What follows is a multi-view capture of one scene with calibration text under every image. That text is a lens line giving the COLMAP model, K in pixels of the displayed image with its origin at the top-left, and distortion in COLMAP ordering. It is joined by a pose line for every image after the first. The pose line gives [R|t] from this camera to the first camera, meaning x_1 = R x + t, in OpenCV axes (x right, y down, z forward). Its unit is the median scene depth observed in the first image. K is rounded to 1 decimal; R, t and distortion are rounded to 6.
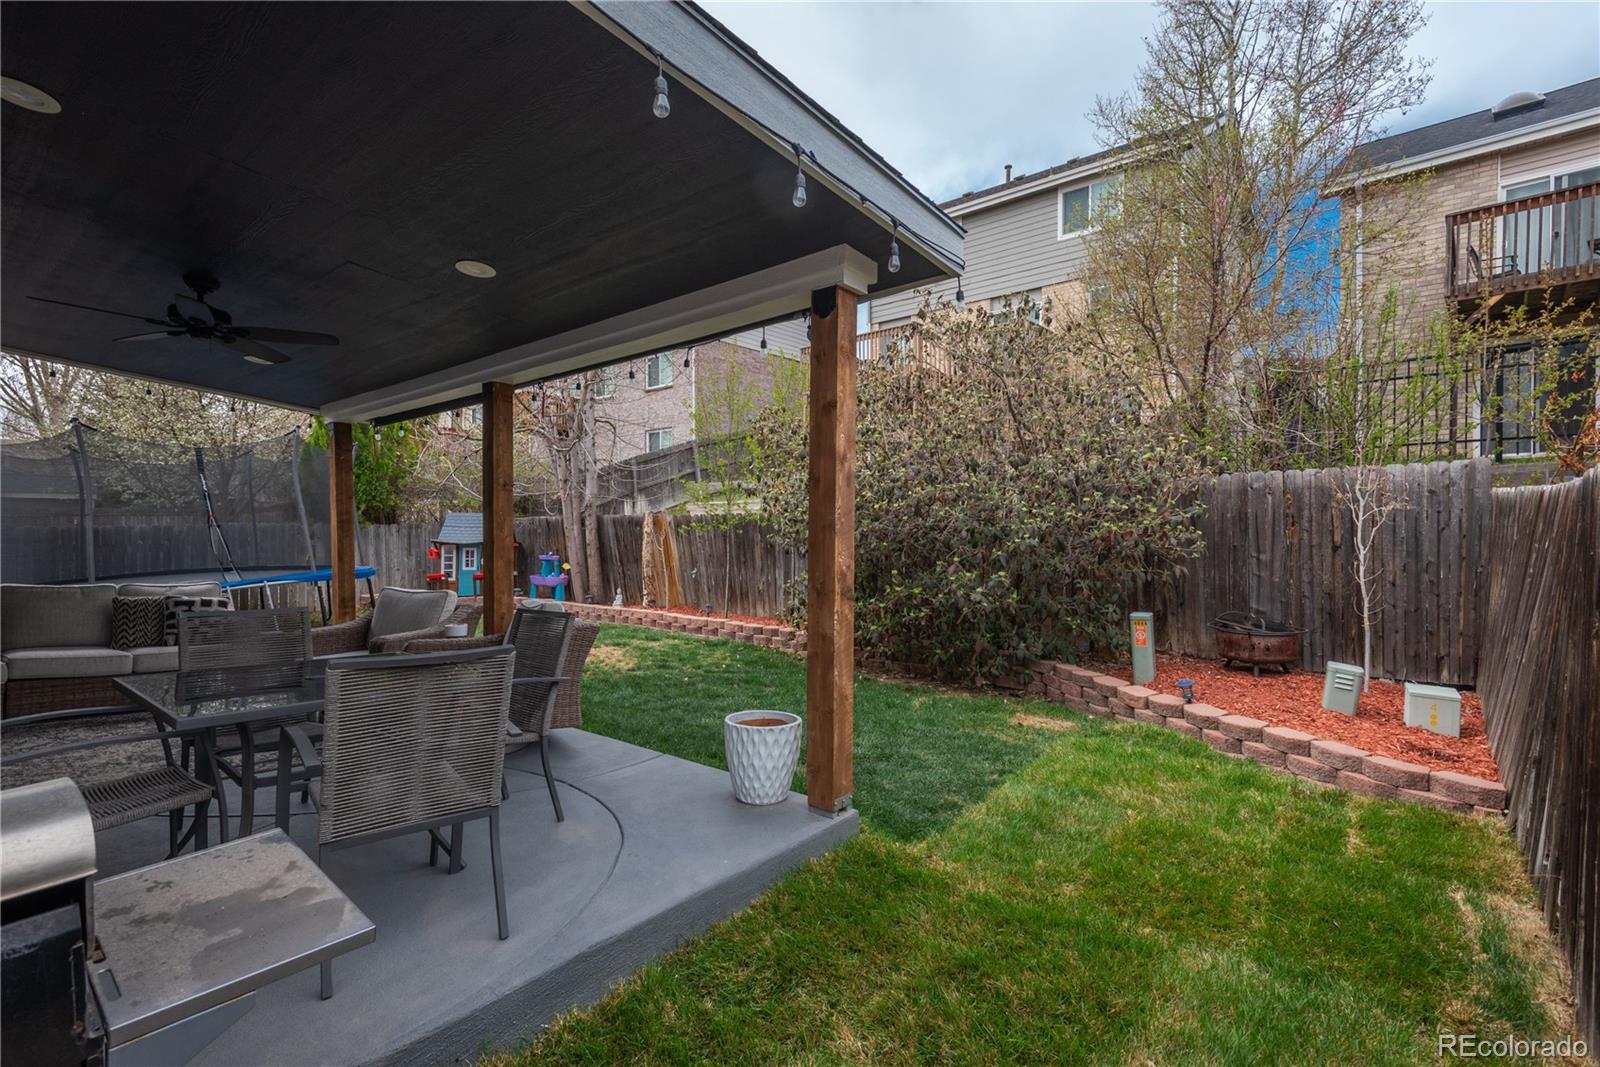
lens RADIAL K [[754.4, 0, 800.0], [0, 754.4, 533.5], [0, 0, 1]] dist [0.016139, -0.000495]
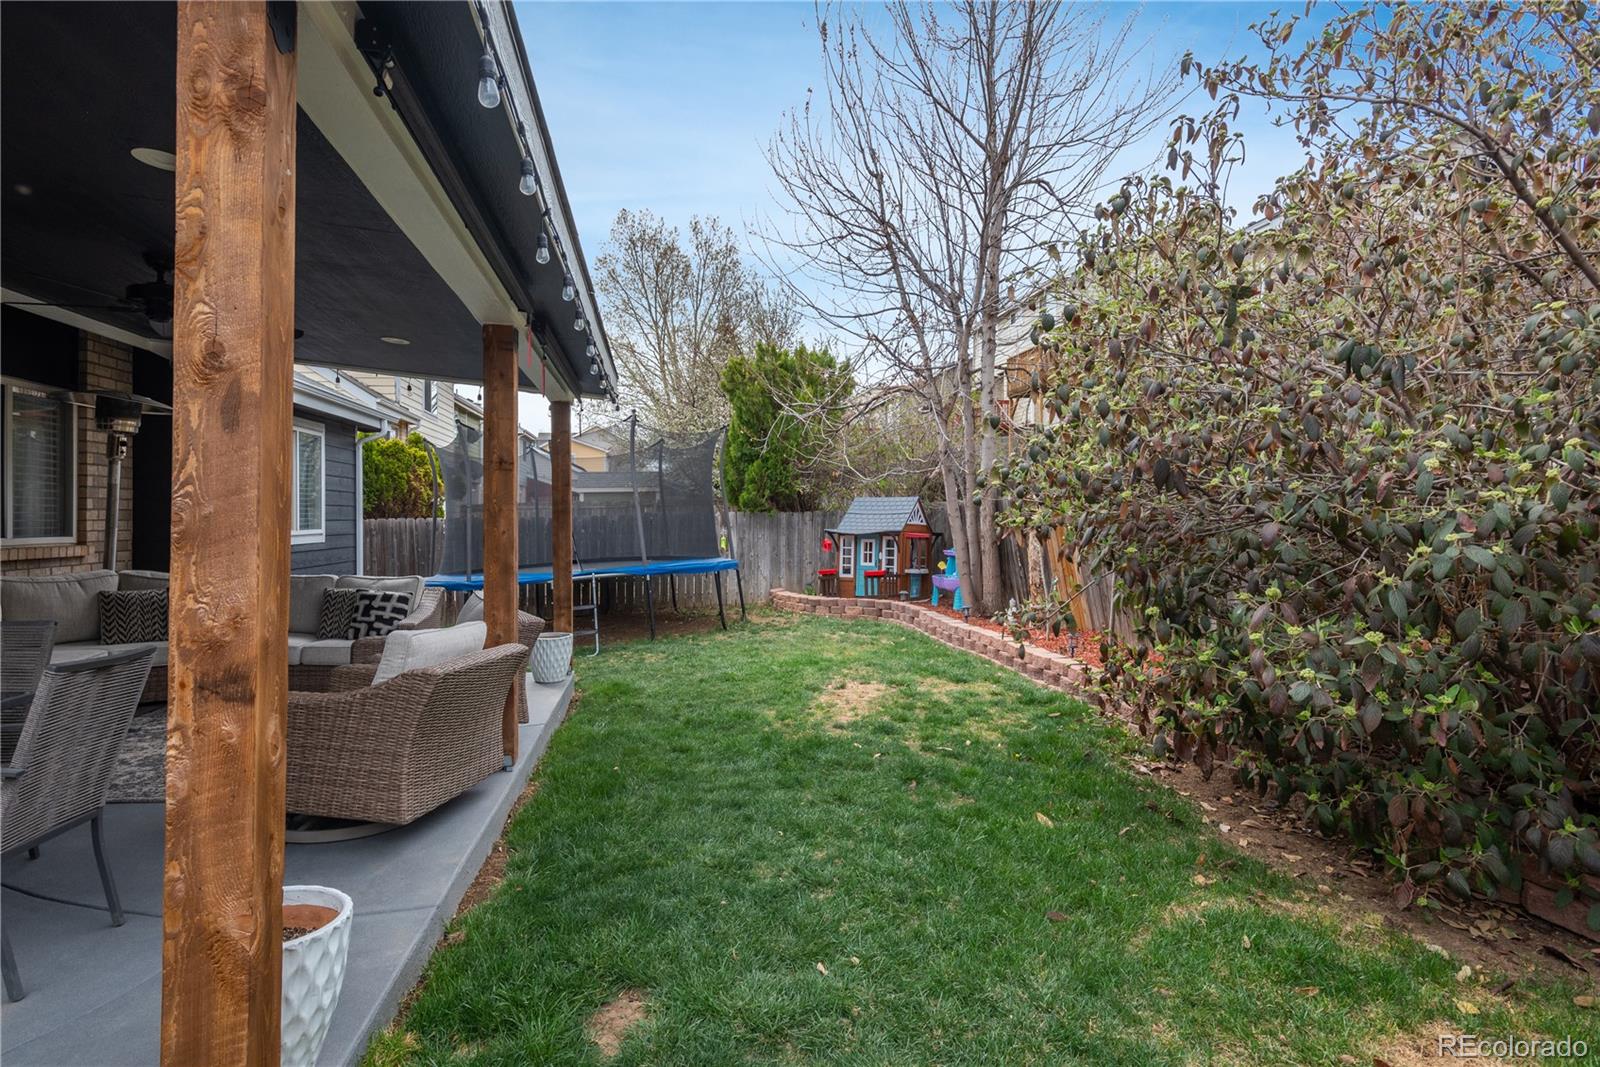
lens RADIAL K [[889.3, 0, 800.0], [0, 889.3, 533.5], [0, 0, 1]] dist [0.002372, 0.000224]
pose [[0.736952, 0.006986, -0.675909, 0.171777], [0.004539, 0.999873, 0.015283, -0.002759], [0.675929, -0.014331, 0.736827, 0.235589]]
